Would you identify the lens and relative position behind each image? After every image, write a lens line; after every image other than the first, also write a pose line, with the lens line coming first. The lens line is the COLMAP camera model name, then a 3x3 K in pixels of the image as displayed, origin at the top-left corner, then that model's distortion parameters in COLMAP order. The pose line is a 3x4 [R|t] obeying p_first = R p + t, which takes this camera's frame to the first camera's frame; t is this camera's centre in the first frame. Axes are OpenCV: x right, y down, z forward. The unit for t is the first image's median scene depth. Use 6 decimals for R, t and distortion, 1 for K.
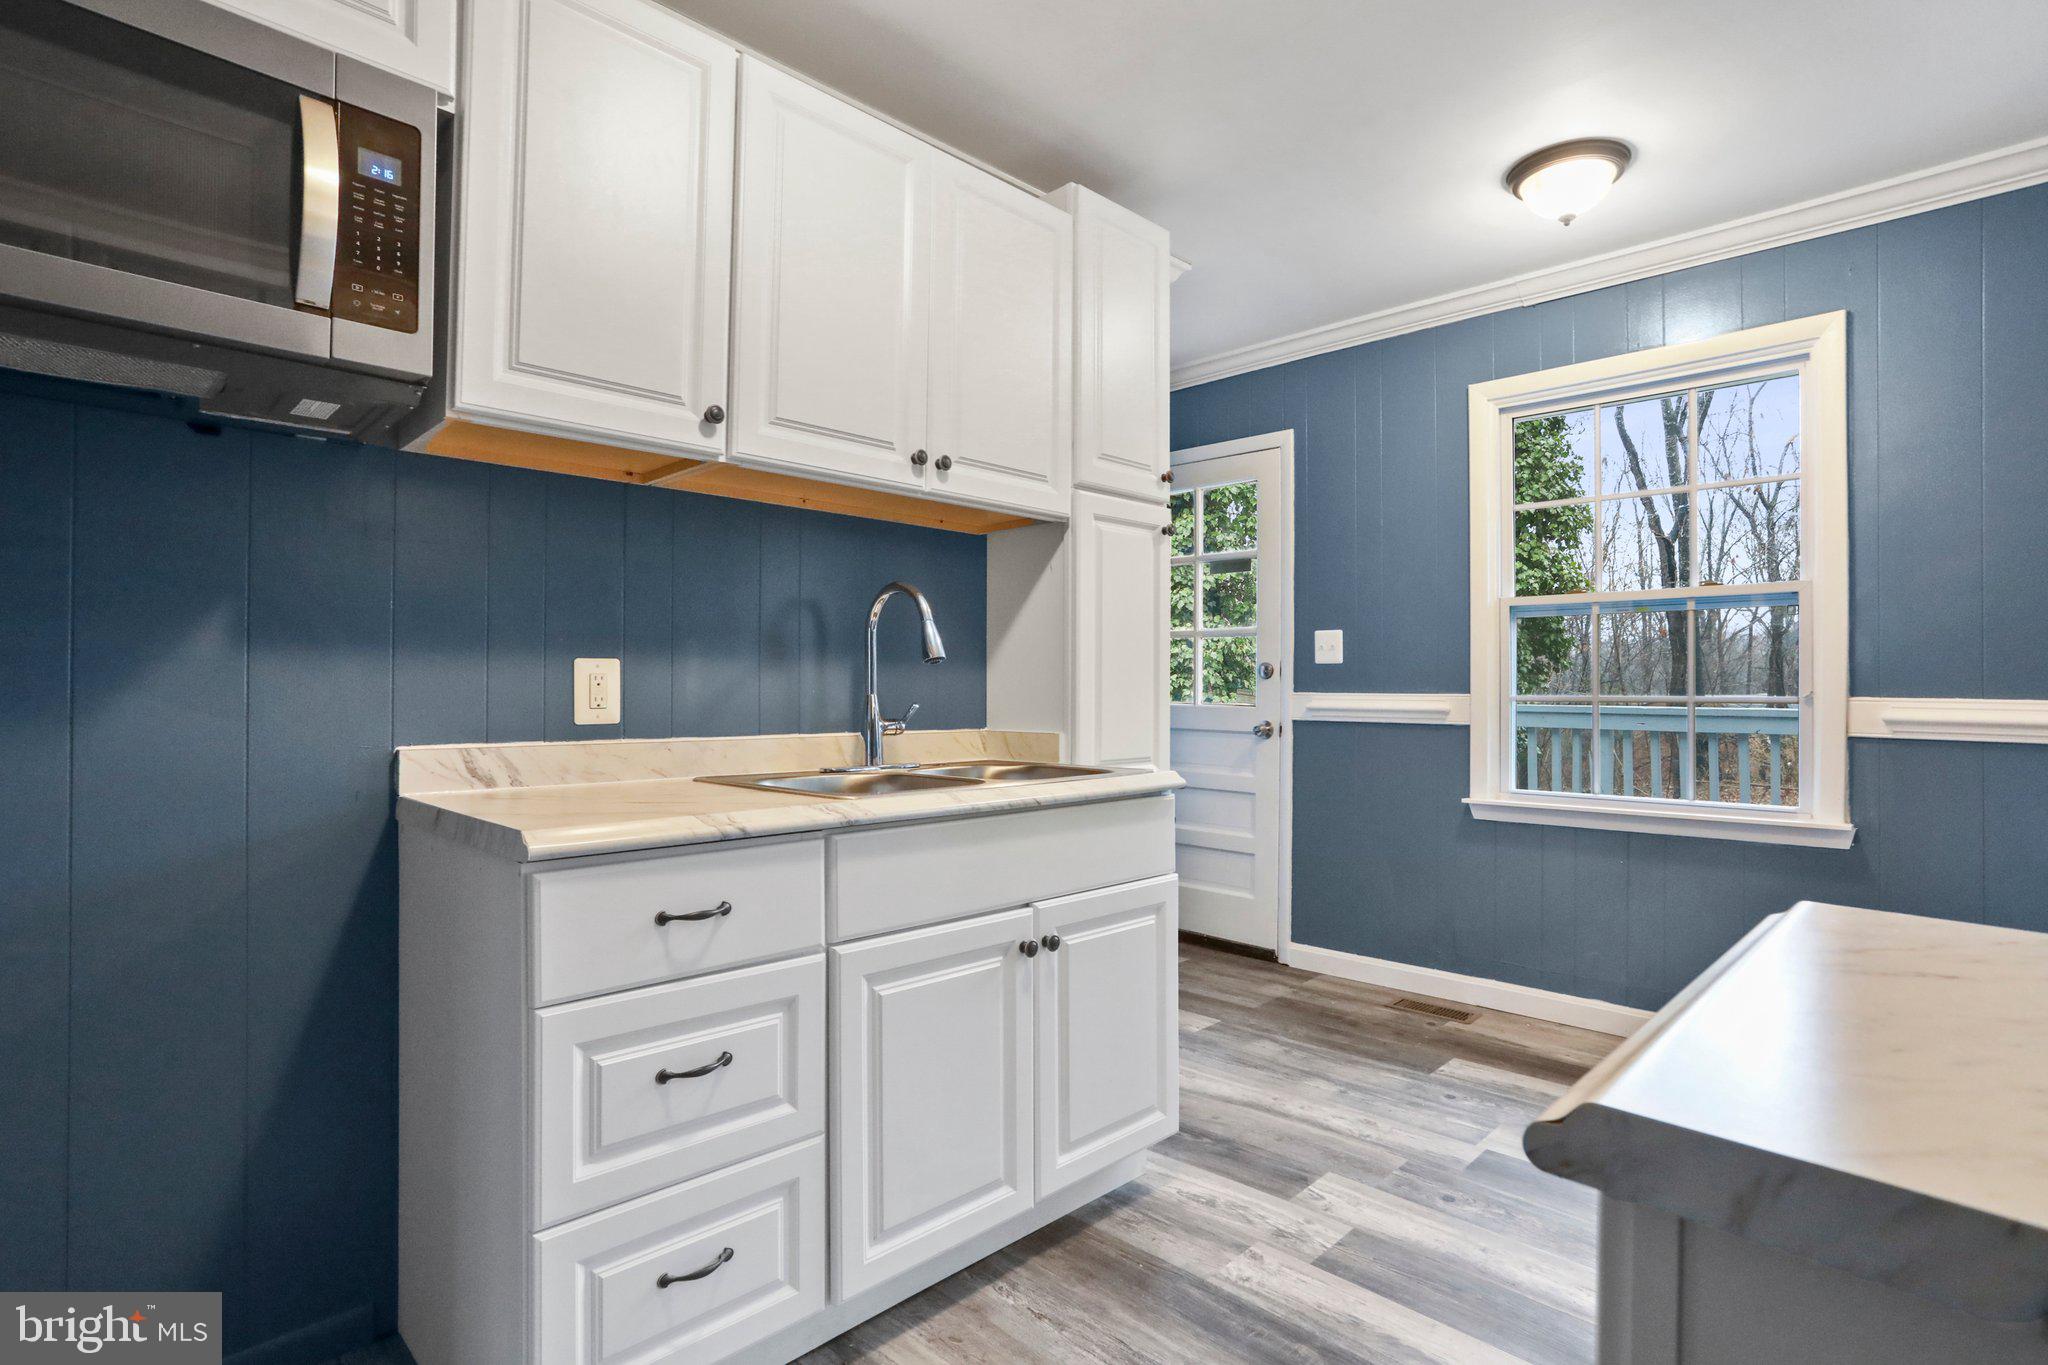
lens RADIAL K [[1029.1, 0, 1024.0], [0, 1029.1, 682.5], [0, 0, 1]] dist [-0.002934, 0.000139]
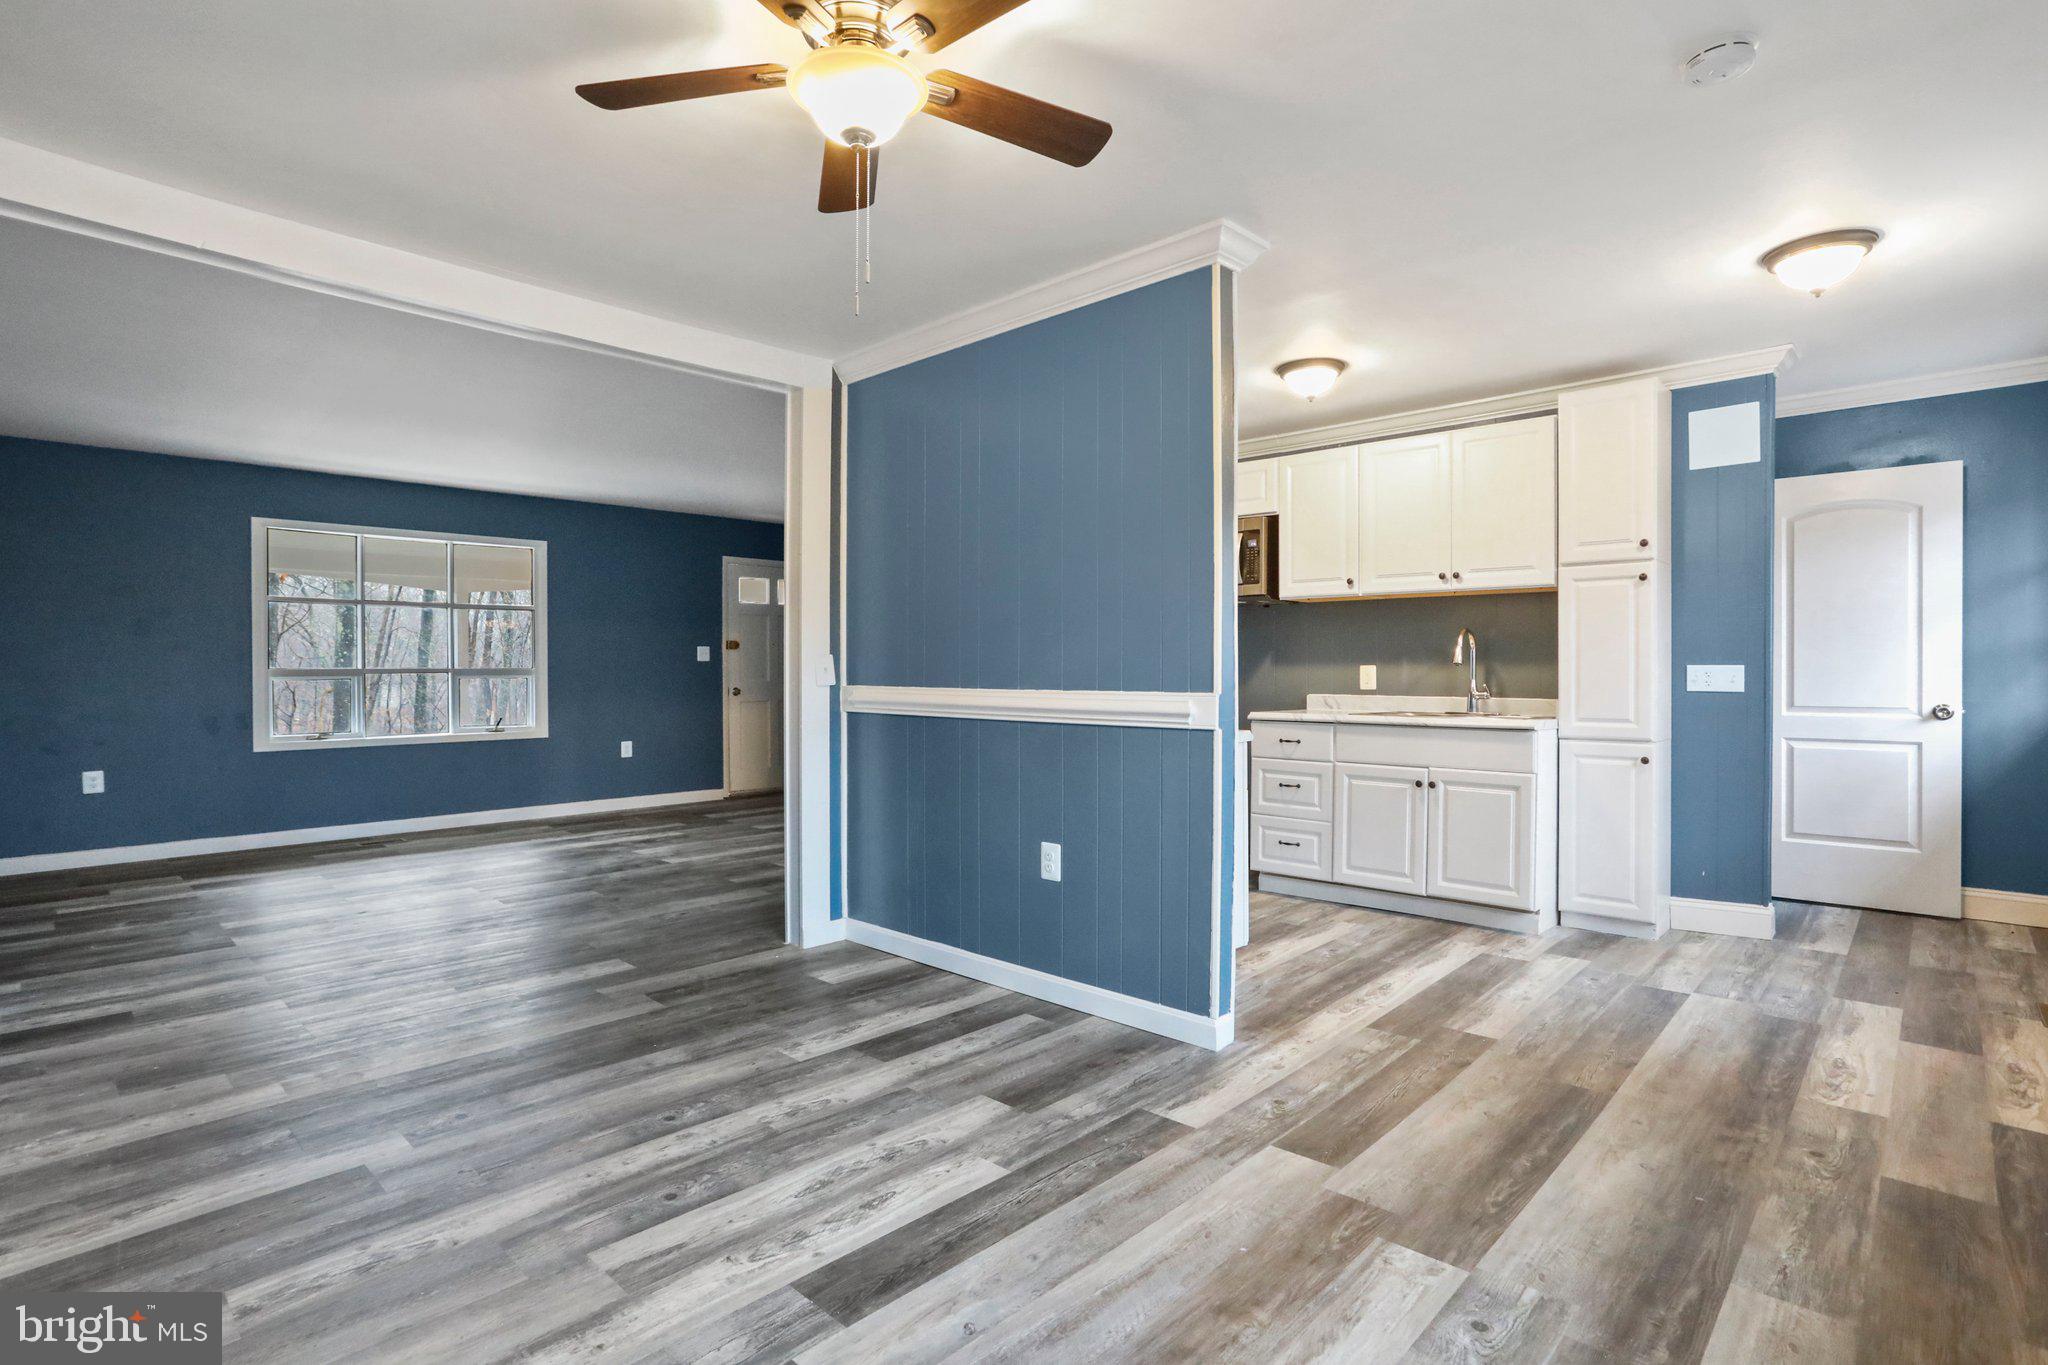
lens RADIAL K [[1029.1, 0, 1024.0], [0, 1029.1, 682.5], [0, 0, 1]] dist [-0.002934, 0.000139]
pose [[0.009366, 0.006785, -0.999933, 1.674232], [-0.001227, 0.999976, 0.006774, 0.003017], [0.999955, 0.001164, 0.009374, 0.036882]]
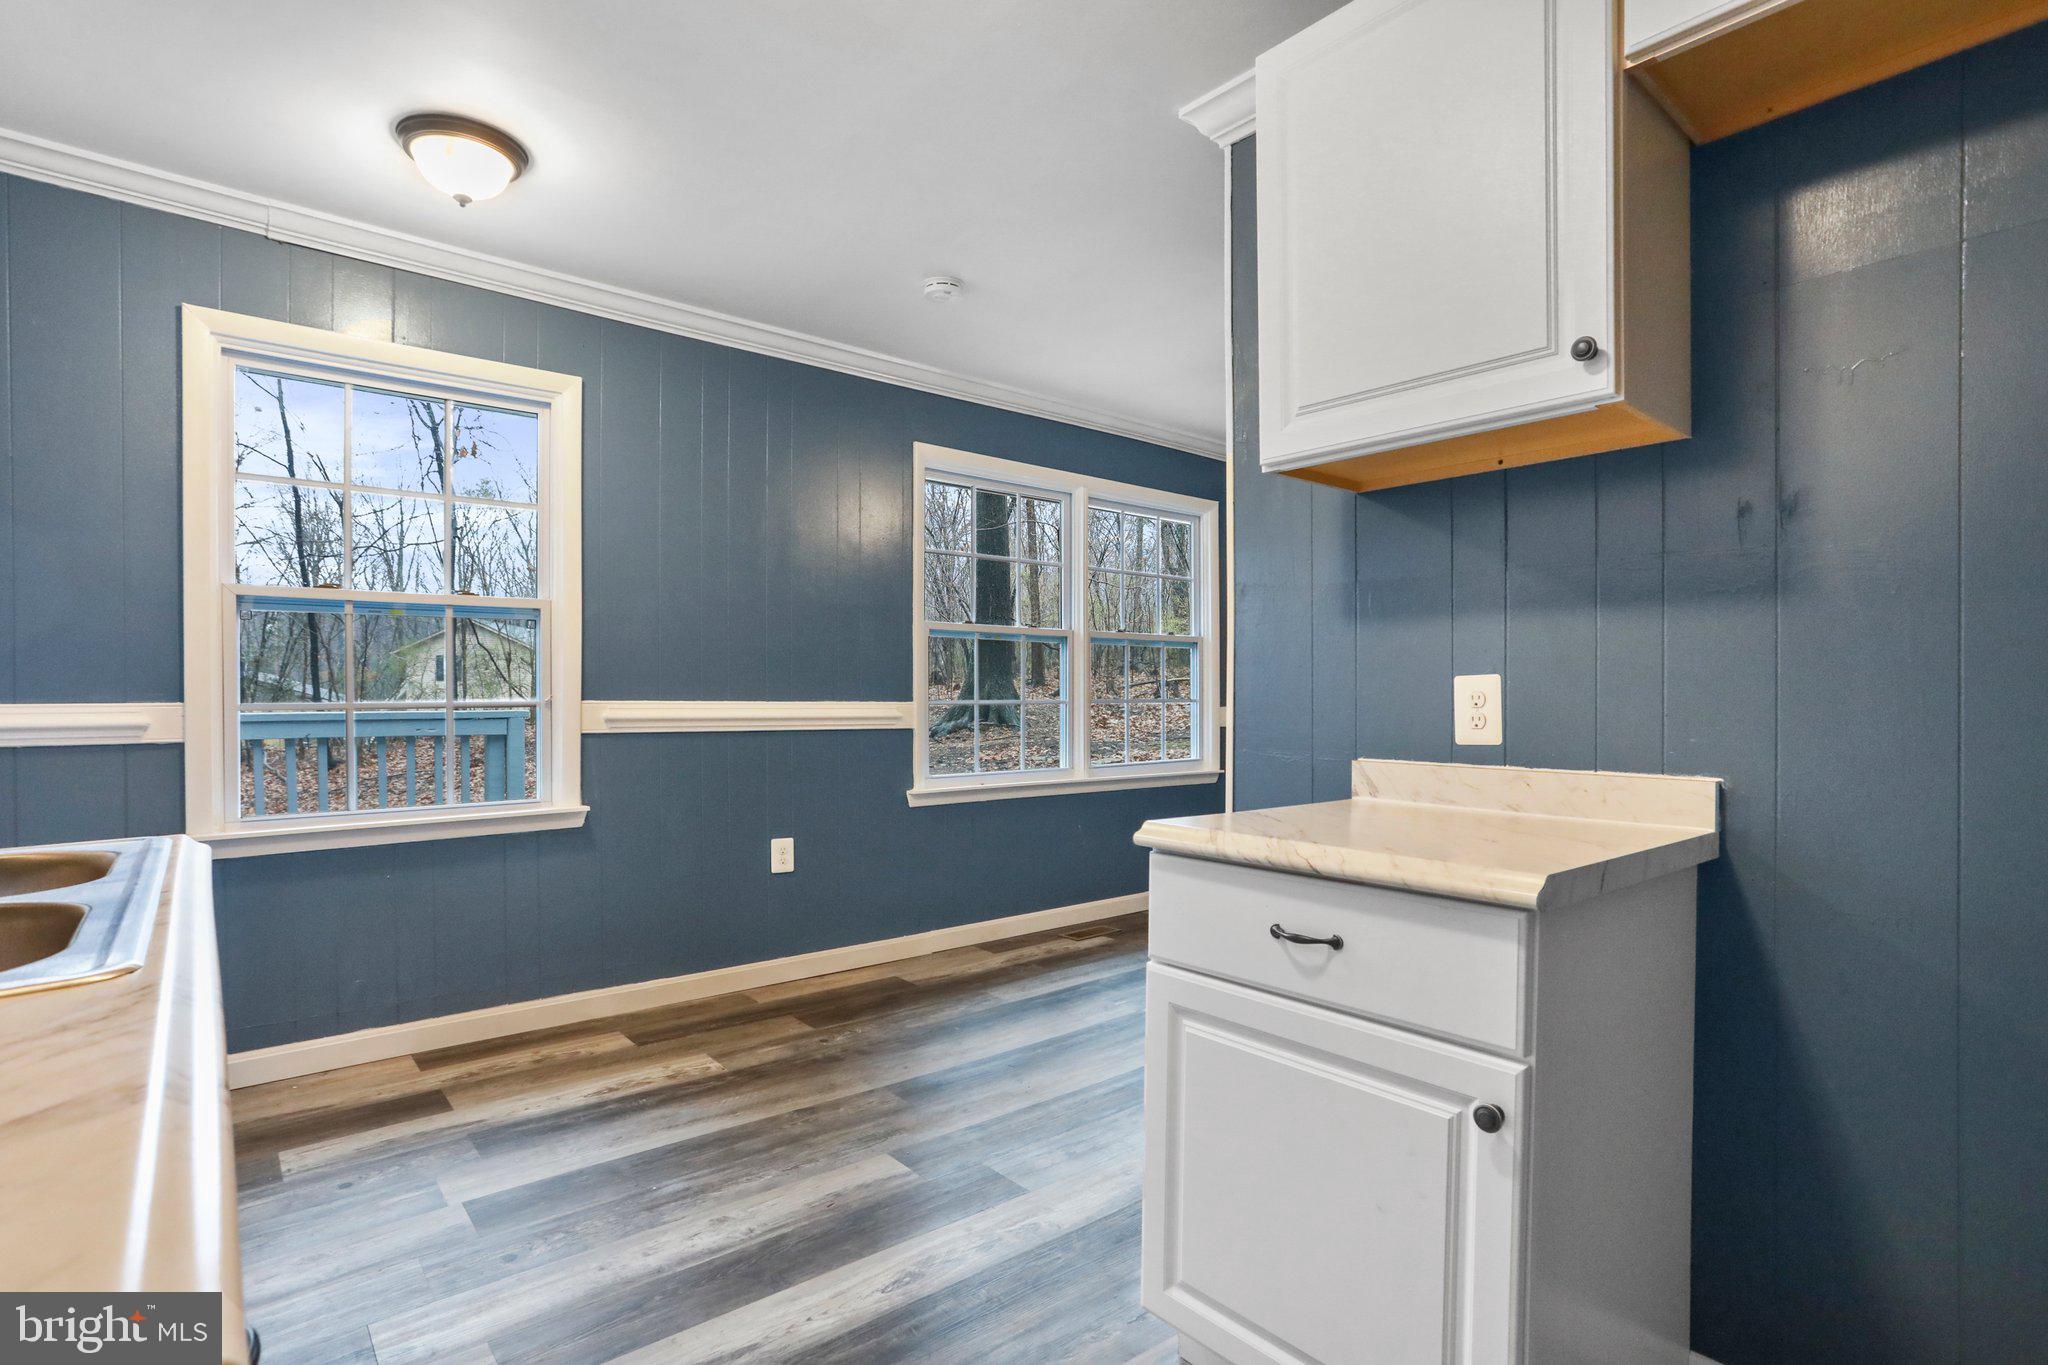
lens RADIAL K [[1020.7, 0, 1024.7], [0, 1020.7, 706.9], [0, 0, 1]] dist [-0.000054, 0.001042]
pose [[0.103087, -0.016501, 0.994535, -0.343561], [-0.002981, 0.999853, 0.016898, -0.000478], [-0.994668, -0.004707, 0.103023, 0.366668]]
